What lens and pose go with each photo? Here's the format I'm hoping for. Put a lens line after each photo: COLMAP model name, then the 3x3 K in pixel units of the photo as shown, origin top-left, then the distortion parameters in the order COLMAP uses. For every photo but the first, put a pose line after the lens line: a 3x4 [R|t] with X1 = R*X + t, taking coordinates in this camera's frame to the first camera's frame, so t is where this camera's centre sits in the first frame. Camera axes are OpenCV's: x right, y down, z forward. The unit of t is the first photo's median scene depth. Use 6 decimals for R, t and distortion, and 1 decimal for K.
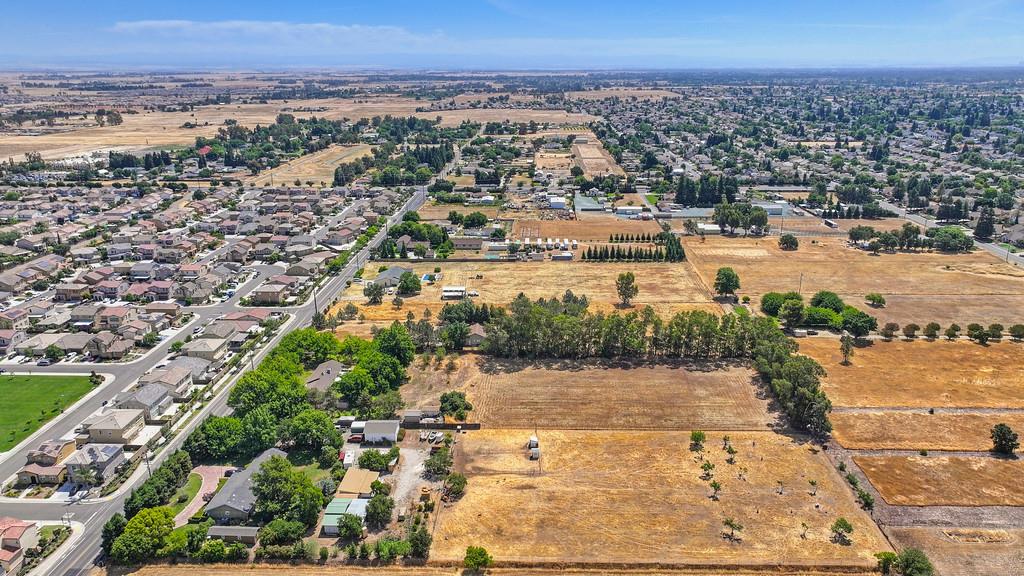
lens RADIAL K [[719.2, 0, 512.0], [0, 719.2, 288.0], [0, 0, 1]] dist [0.006367, -0.000102]
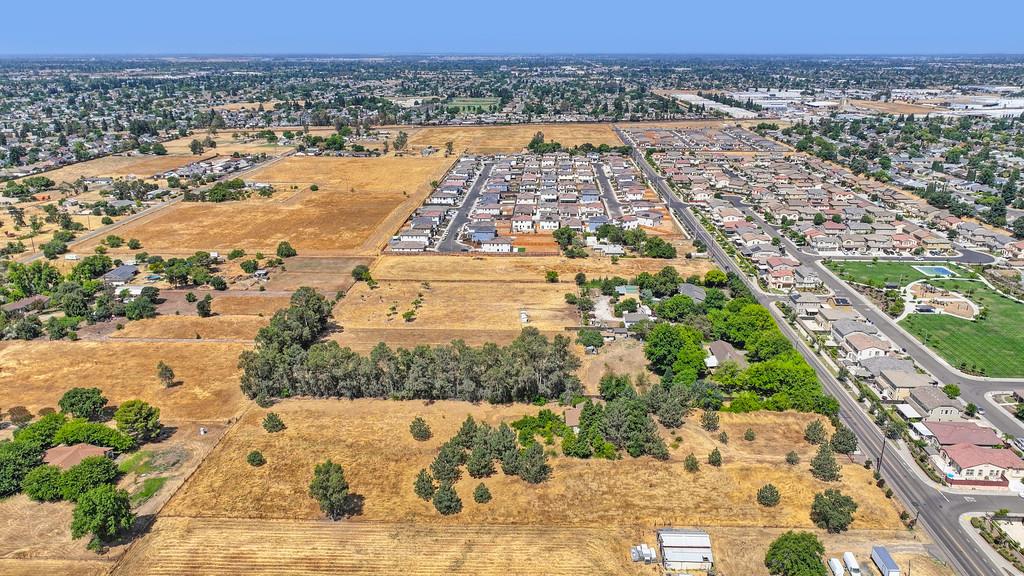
lens RADIAL K [[719.2, 0, 512.0], [0, 719.2, 288.0], [0, 0, 1]] dist [0.006367, -0.000102]
pose [[-0.999893, 0.001794, 0.014520, 0.031163], [0.009840, 0.816949, 0.576626, -0.592821], [-0.010827, 0.576707, -0.816879, 1.934674]]
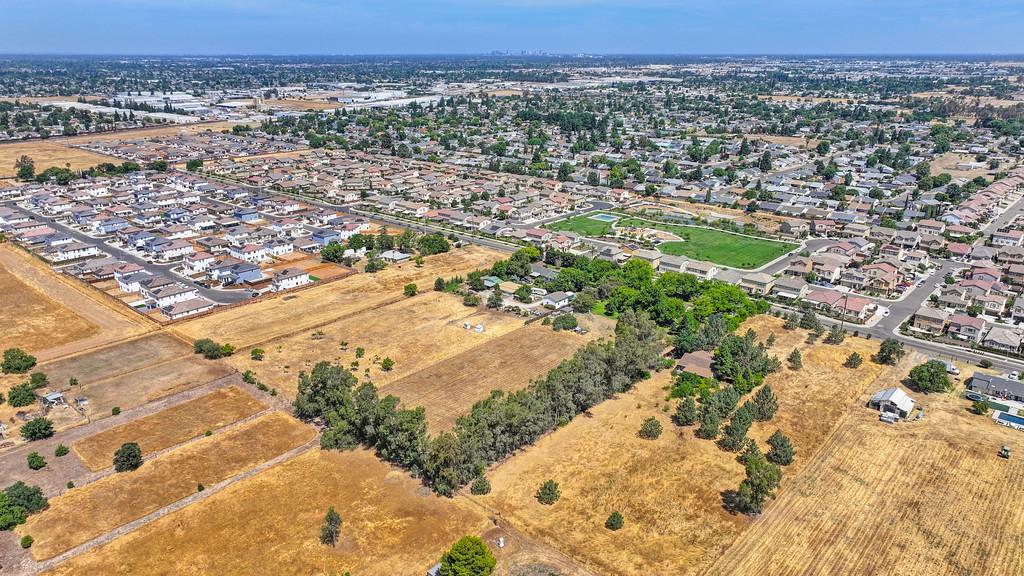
lens RADIAL K [[719.2, 0, 512.0], [0, 719.2, 288.0], [0, 0, 1]] dist [0.006367, -0.000102]
pose [[-0.638540, 0.245870, -0.729256, 0.883458], [-0.220884, 0.849171, 0.479707, -0.476217], [0.737208, 0.467393, -0.487921, 1.532892]]
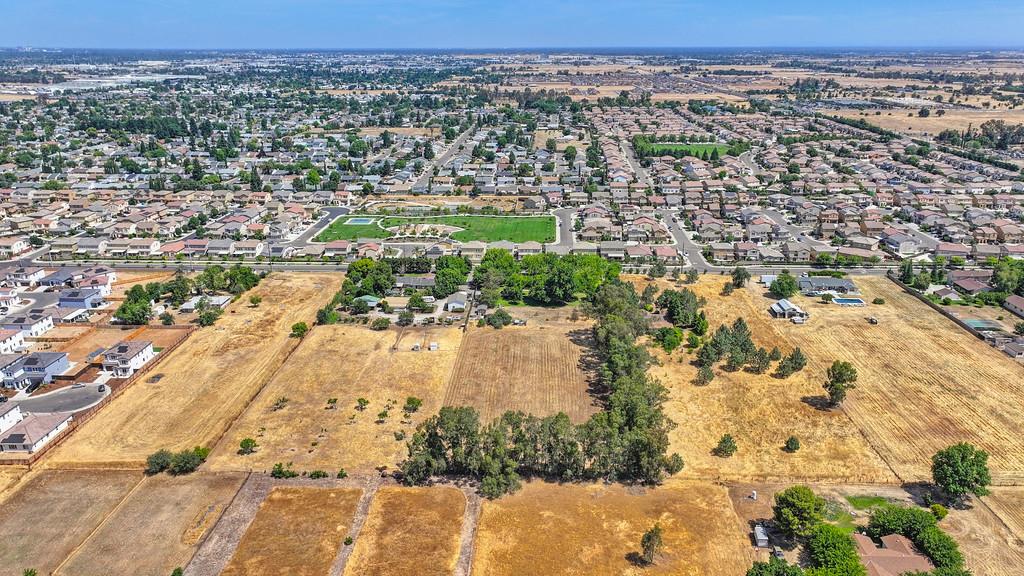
lens RADIAL K [[718.8, 0, 527.9], [0, 718.8, 288.9], [0, 0, 1]] dist [0.021144, 0.003424]
pose [[0.000579, 0.326743, -0.945113, 1.105036], [-0.286958, 0.905419, 0.312844, -0.300316], [0.957943, 0.271026, 0.094286, 0.925704]]
